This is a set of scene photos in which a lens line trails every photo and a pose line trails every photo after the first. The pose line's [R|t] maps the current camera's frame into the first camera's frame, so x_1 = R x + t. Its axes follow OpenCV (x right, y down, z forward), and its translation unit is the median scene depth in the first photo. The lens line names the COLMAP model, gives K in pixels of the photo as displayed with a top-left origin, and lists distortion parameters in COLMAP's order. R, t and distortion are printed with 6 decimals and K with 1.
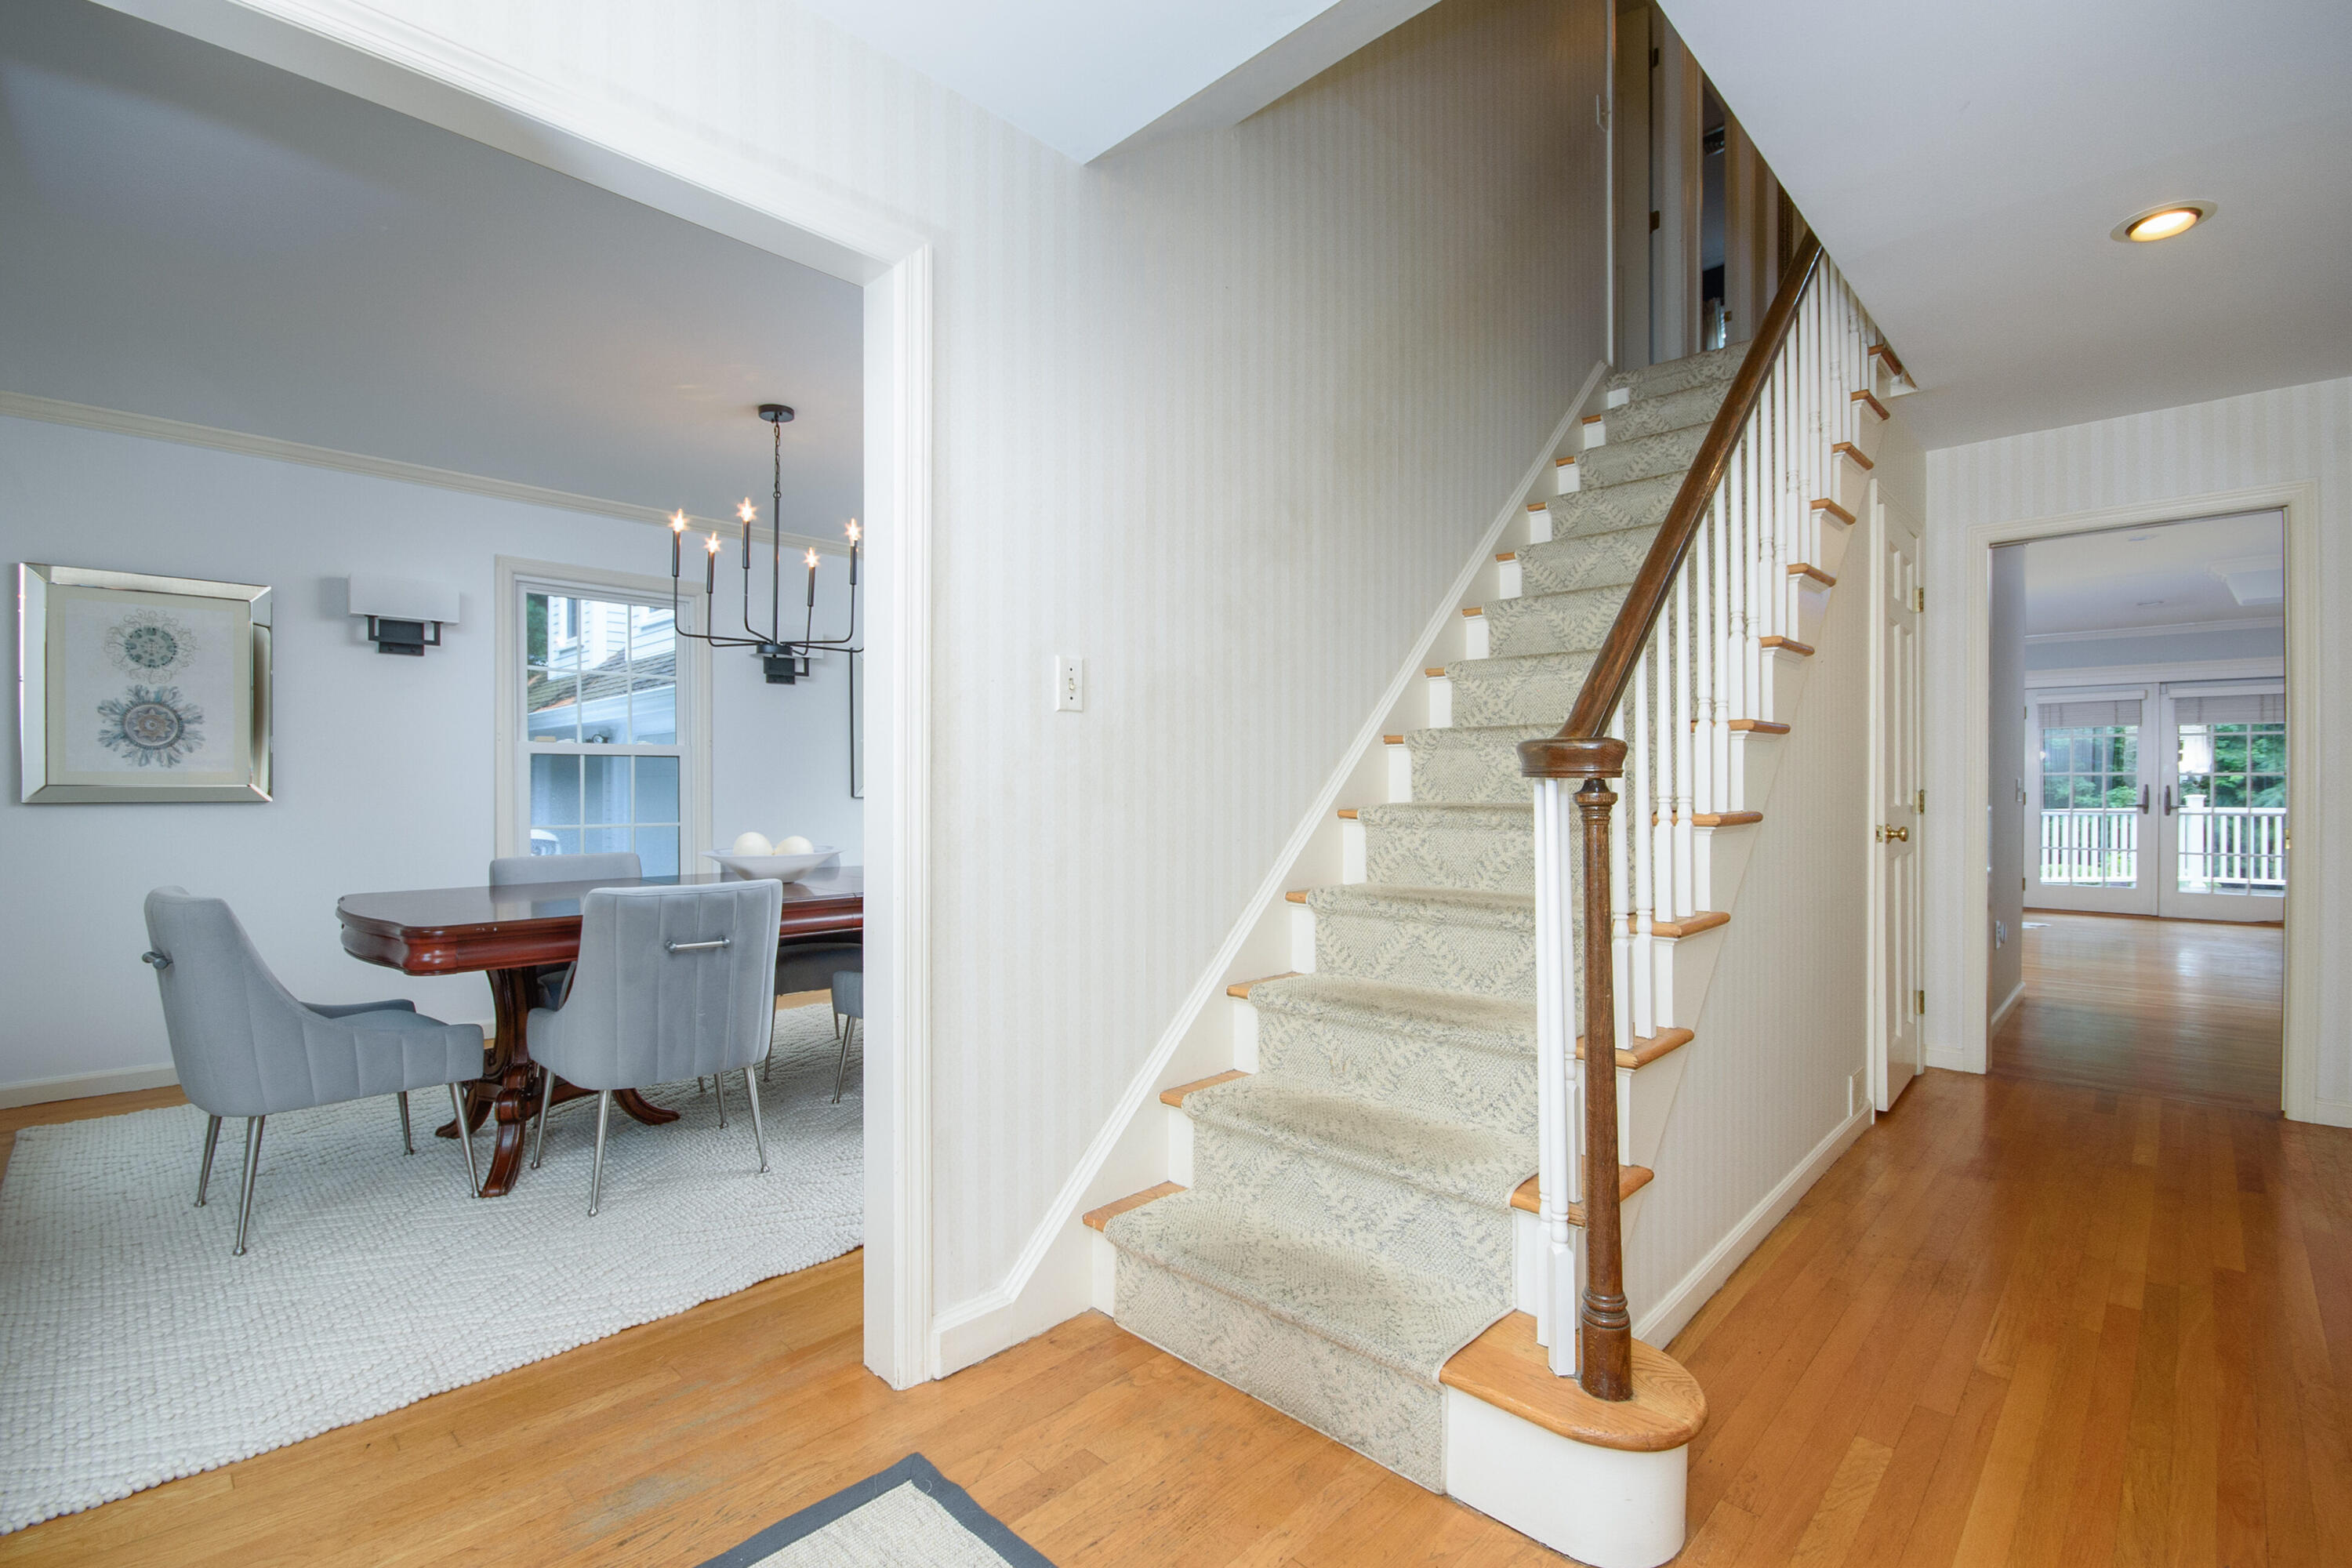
lens RADIAL K [[1040.9, 0, 1175.2], [0, 1040.9, 777.0], [0, 0, 1]] dist [0.010321, 0.000565]
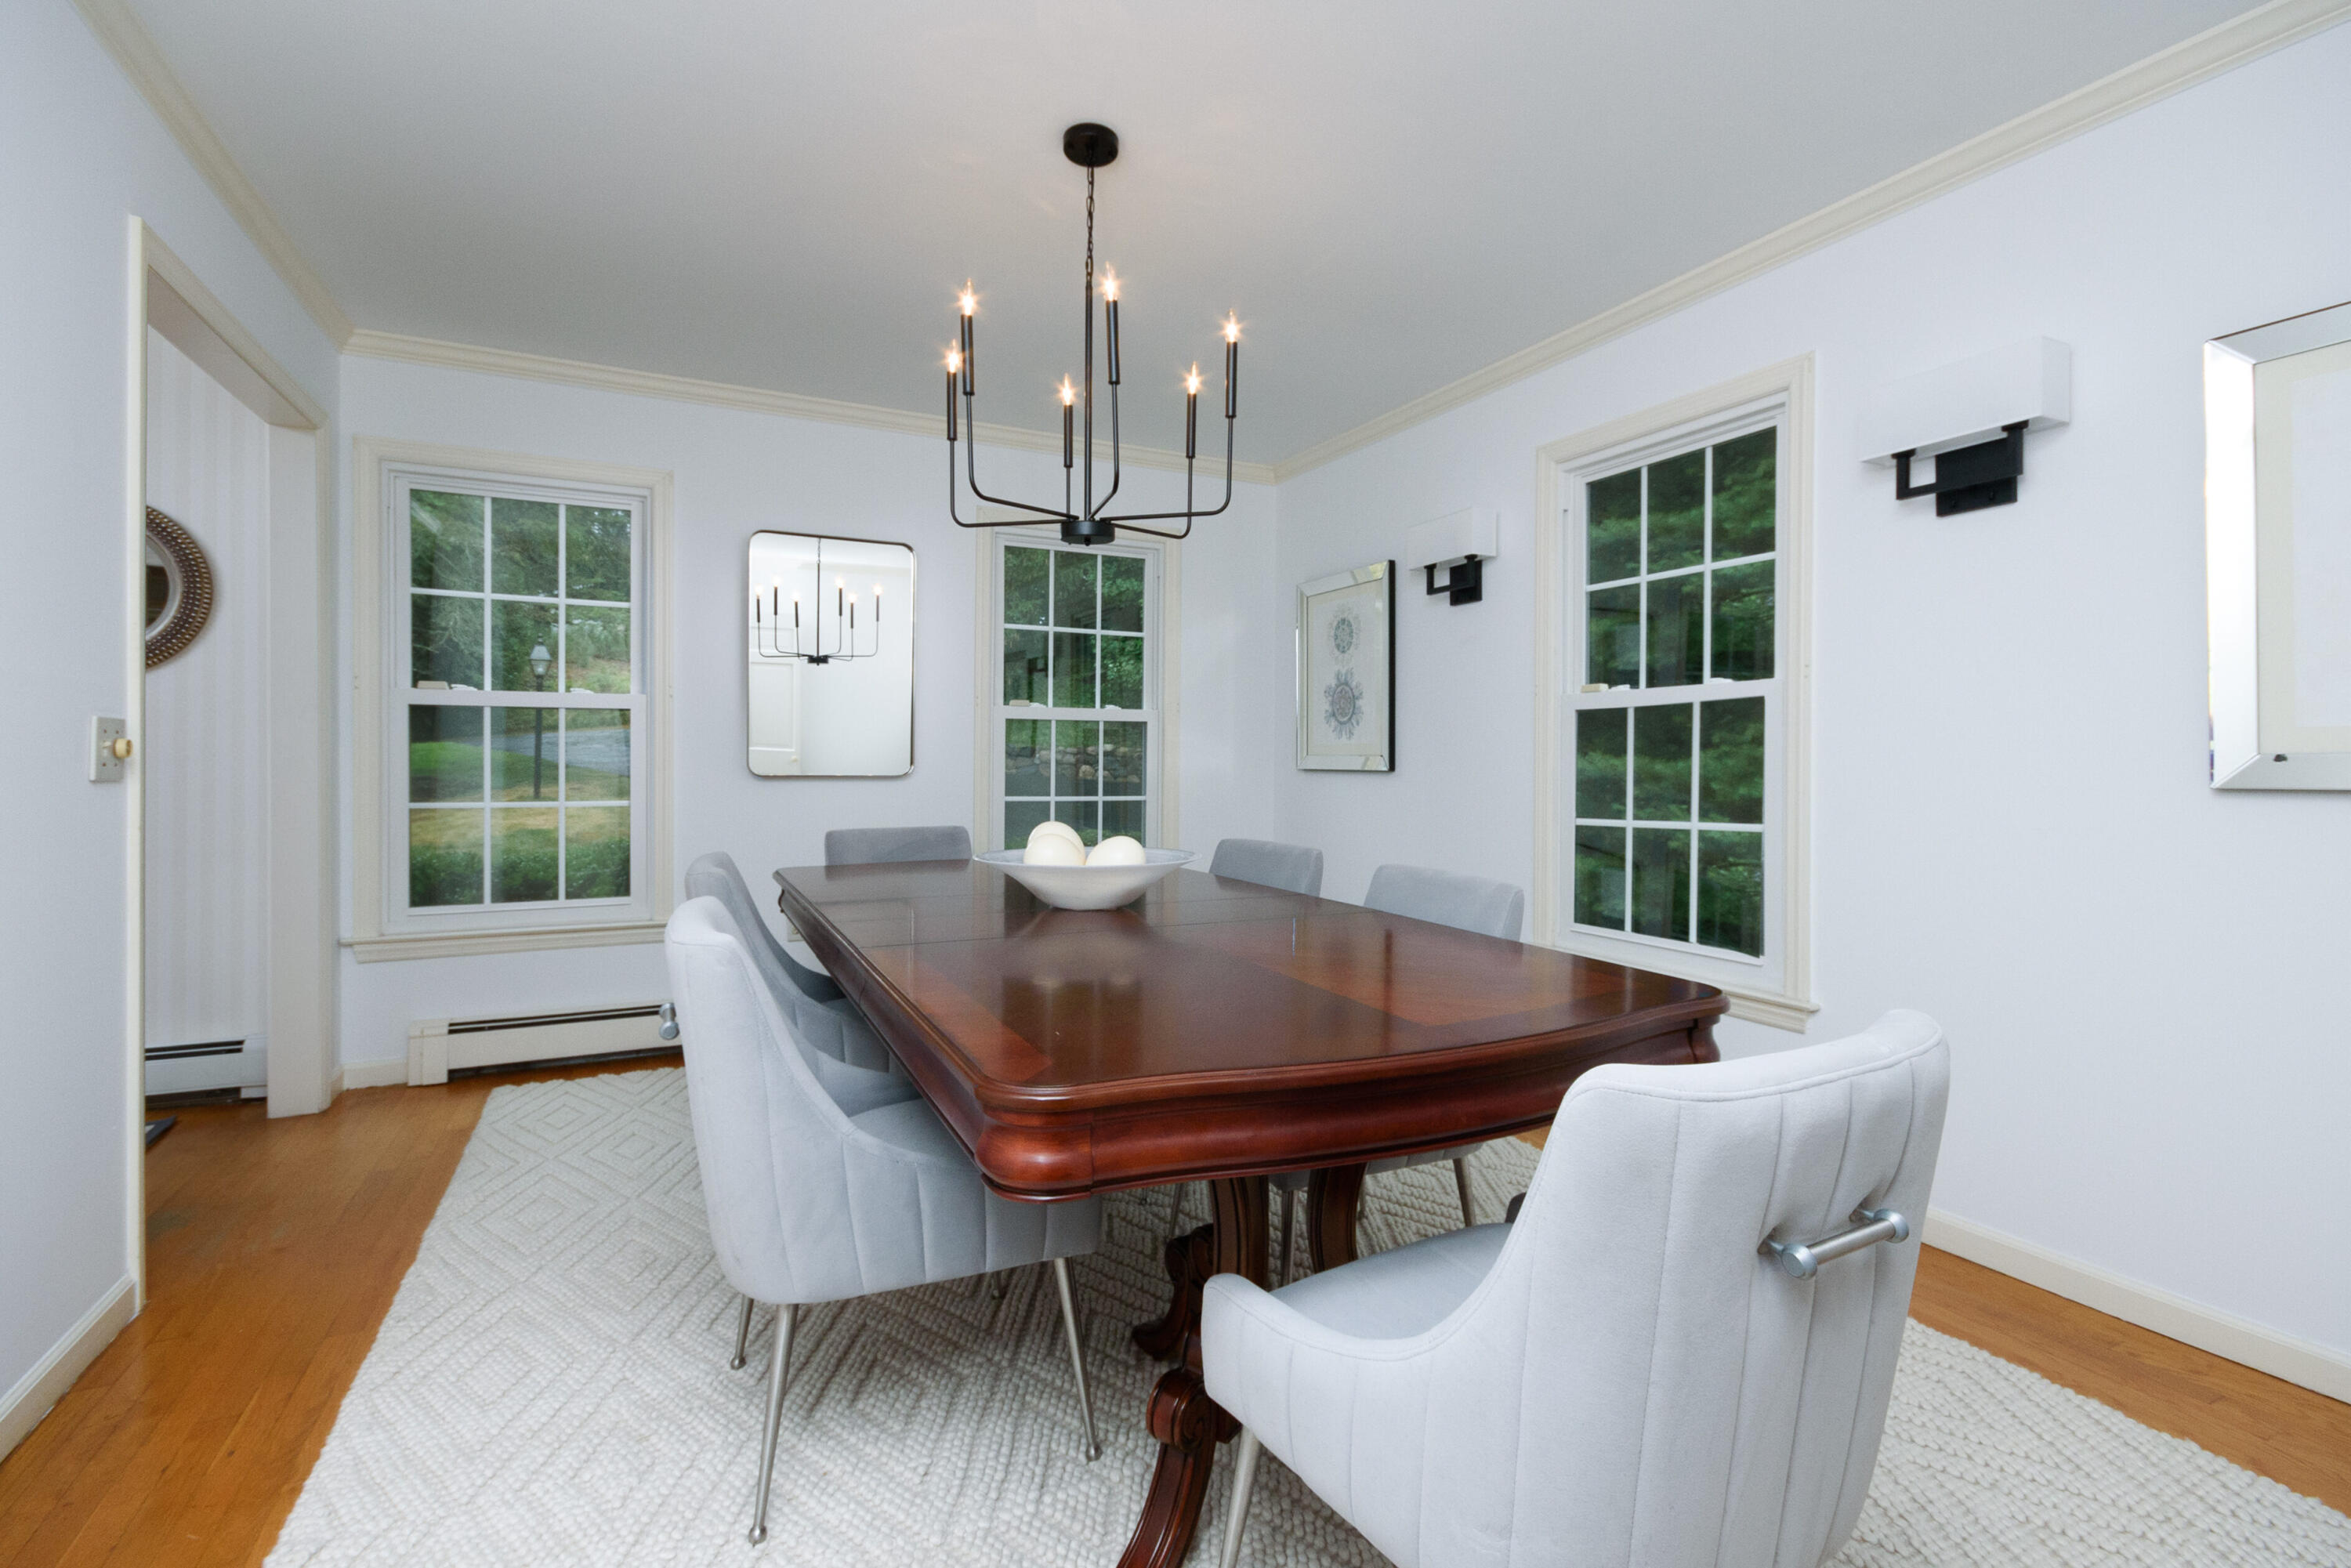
lens RADIAL K [[1040.4, 0, 1186.6], [0, 1040.4, 776.9], [0, 0, 1]] dist [0.010321, 0.000565]
pose [[-0.318707, 0.008484, -0.947815, 0.160225], [-0.004684, 0.999934, 0.010526, 0.019787], [0.947842, 0.007795, -0.318646, 1.200163]]
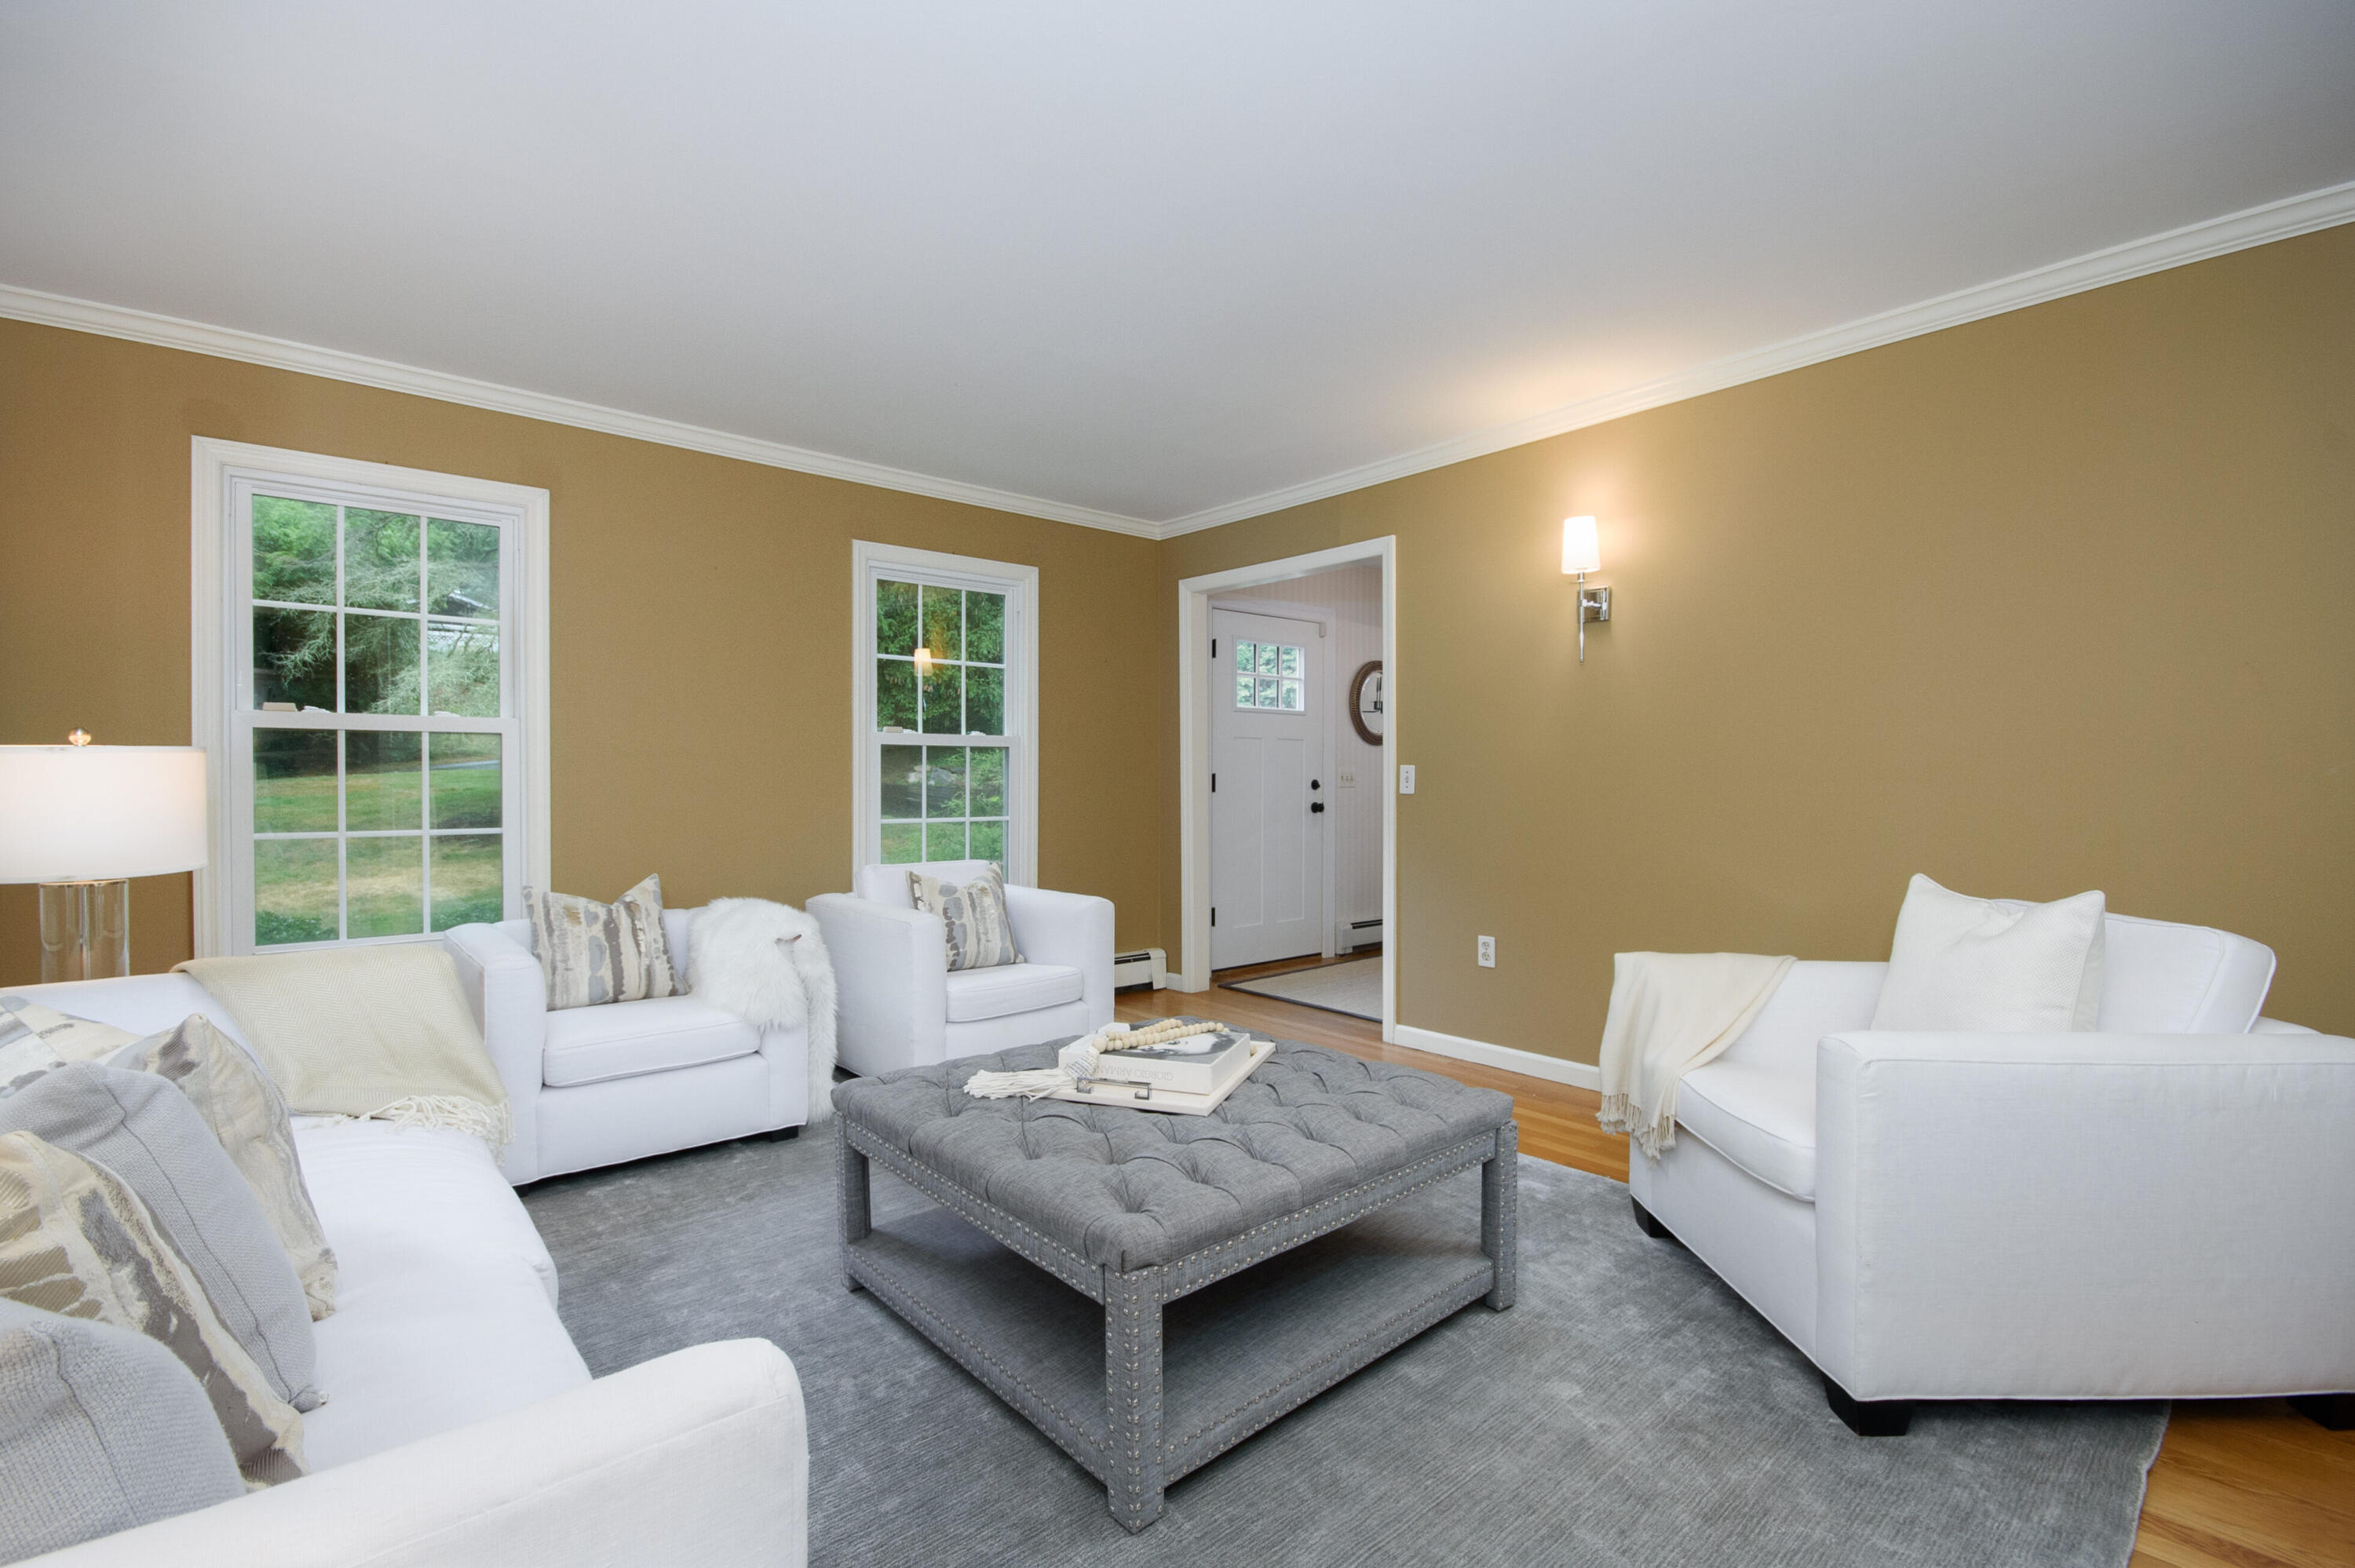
lens RADIAL K [[1042.1, 0, 1153.0], [0, 1042.1, 787.9], [0, 0, 1]] dist [0.010321, 0.000565]
pose [[-0.071743, -0.000518, -0.997423, 0.245270], [0.002382, 0.999997, -0.000691, 0.020279], [0.997420, -0.002425, -0.071742, 1.112202]]
